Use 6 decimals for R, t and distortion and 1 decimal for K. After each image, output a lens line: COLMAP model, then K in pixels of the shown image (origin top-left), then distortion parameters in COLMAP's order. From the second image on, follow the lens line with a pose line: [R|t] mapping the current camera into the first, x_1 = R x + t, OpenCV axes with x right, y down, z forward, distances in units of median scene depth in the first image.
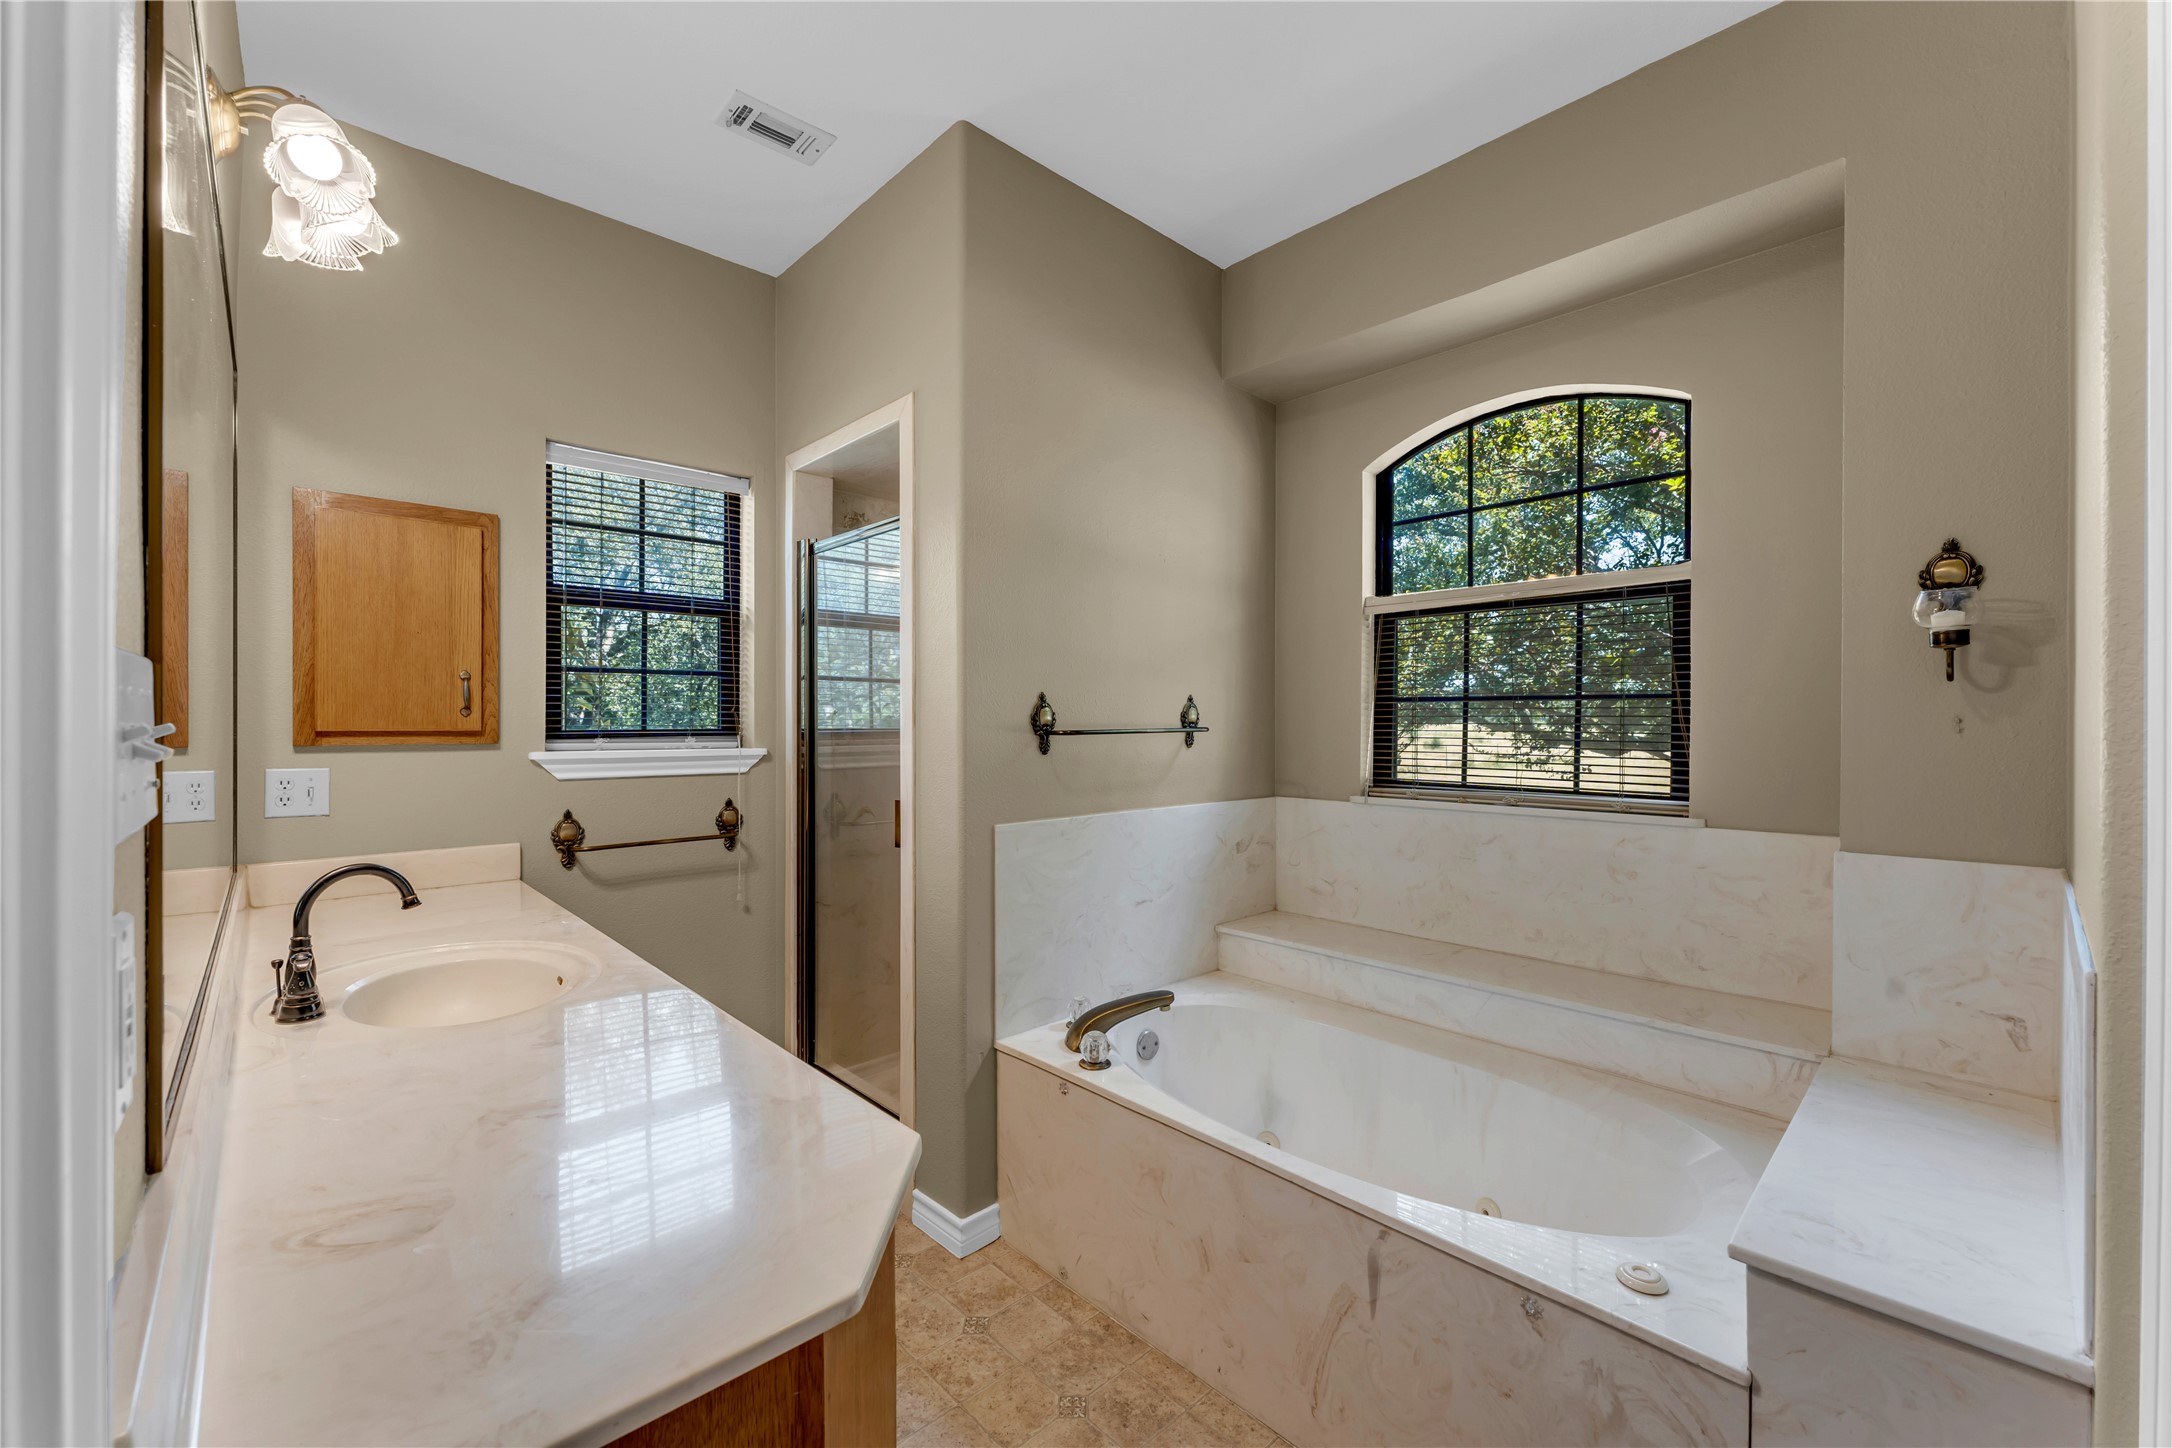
lens RADIAL K [[872.7, 0, 1081.4], [0, 872.7, 737.9], [0, 0, 1]] dist [-0.003664, 0.000111]
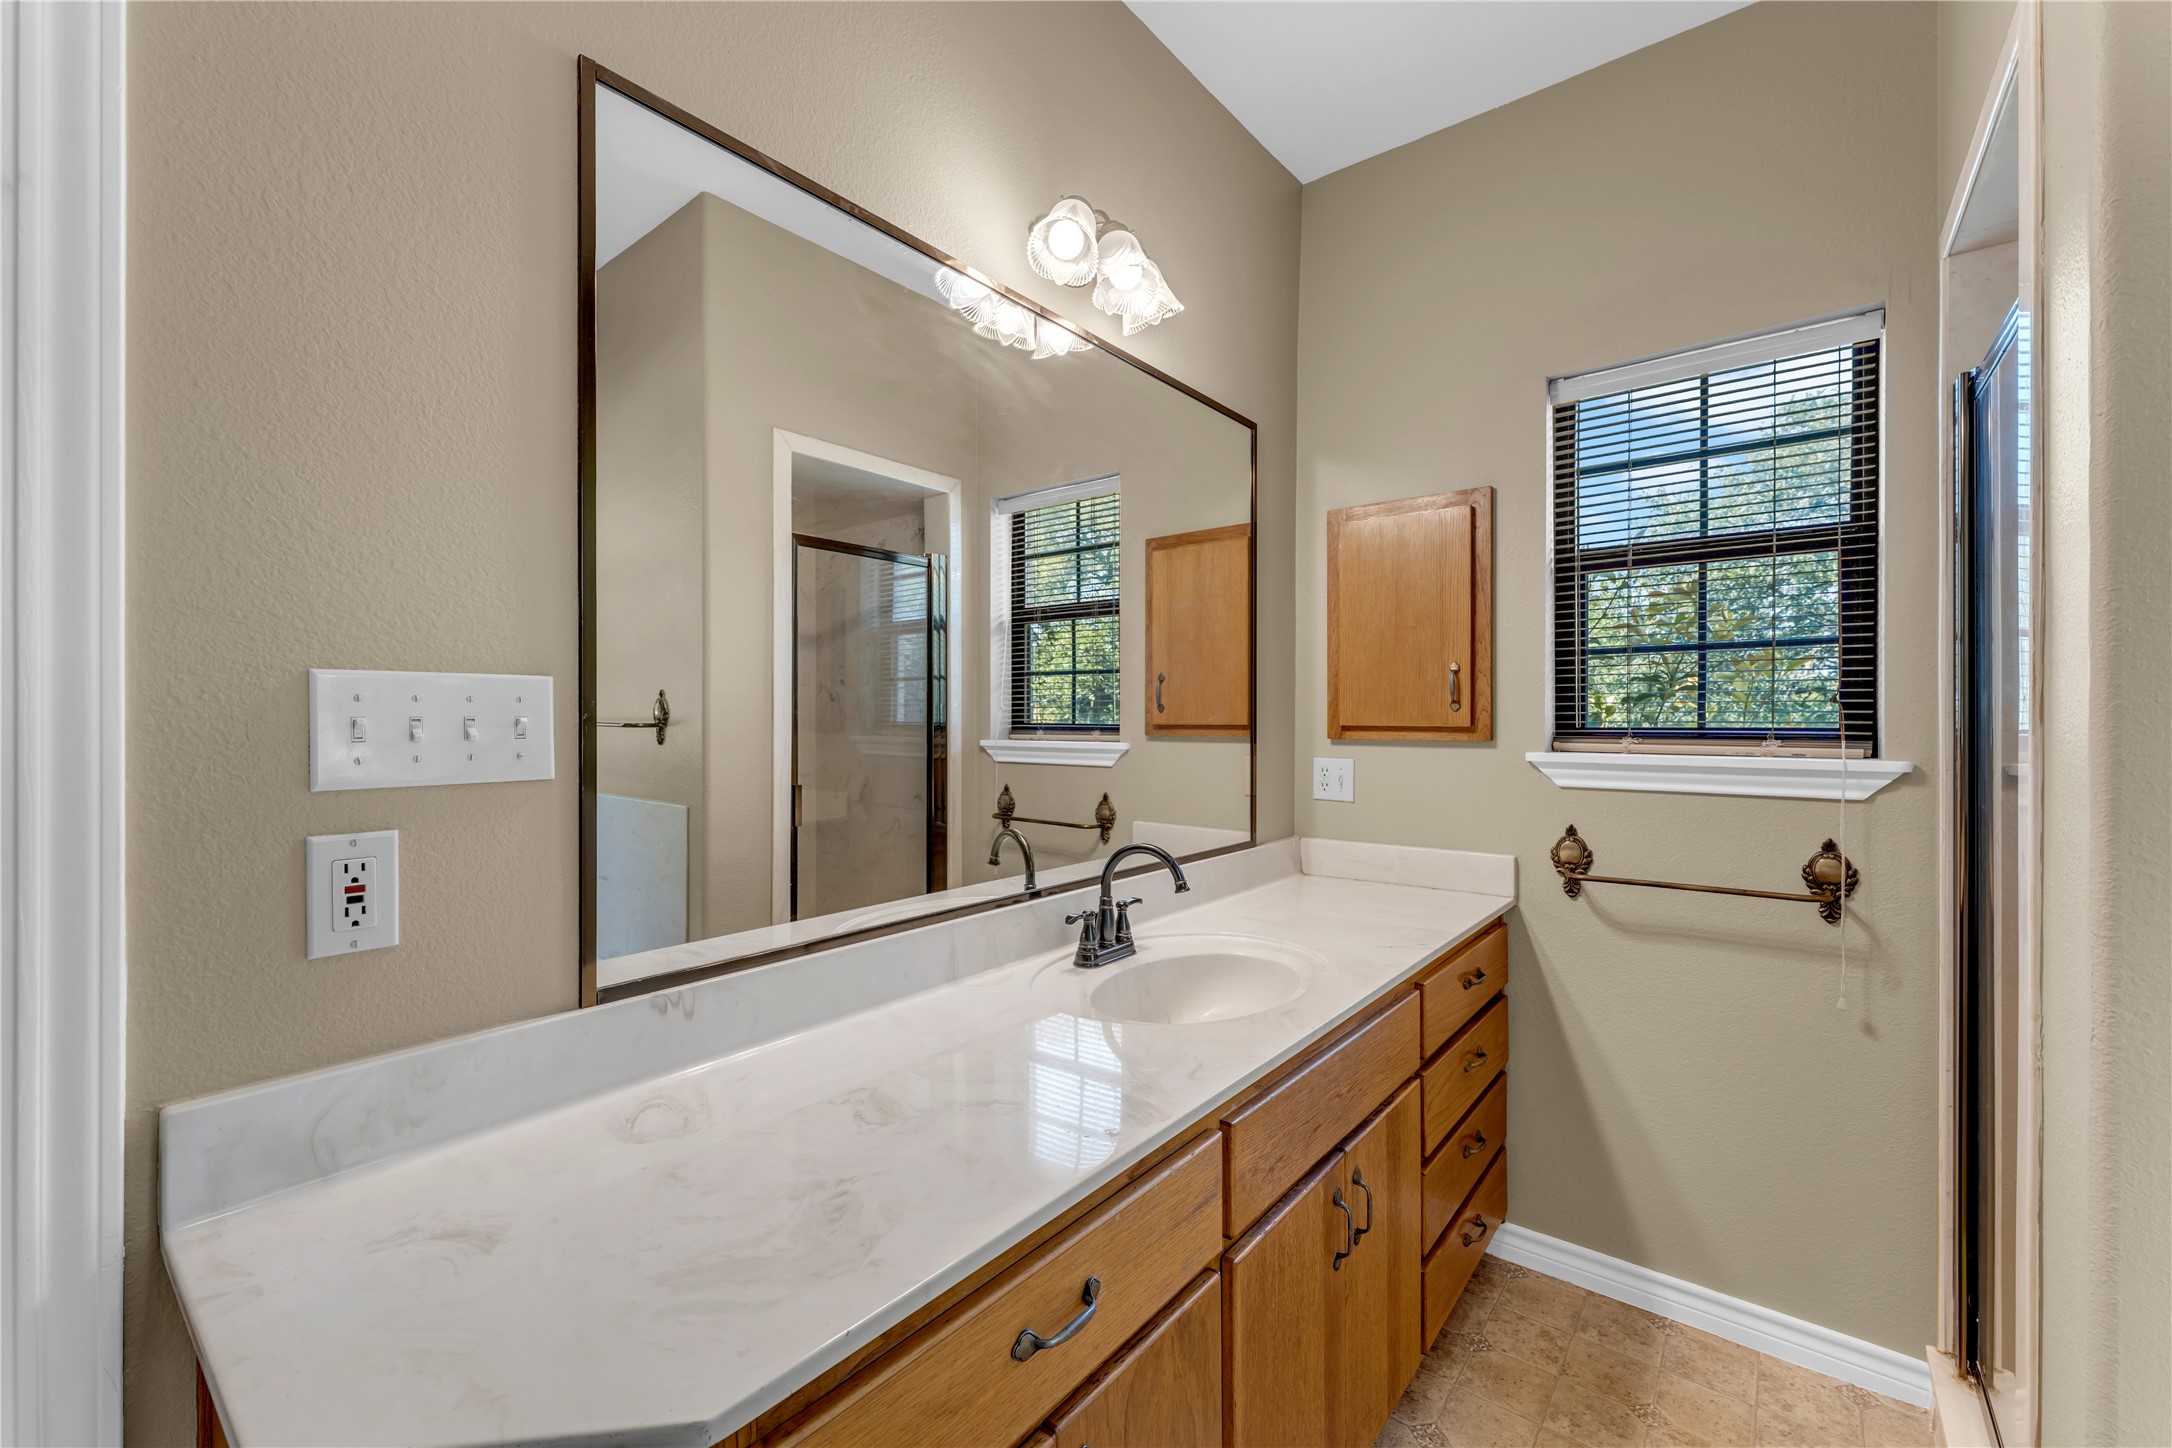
lens RADIAL K [[880.1, 0, 1079.6], [0, 880.1, 725.0], [0, 0, 1]] dist [-0.002003, 0.000092]
pose [[0.144399, 0.005058, -0.989507, 0.263902], [-0.018798, 0.999820, 0.002367, -0.006961], [0.989341, 0.018259, 0.144468, 0.723015]]
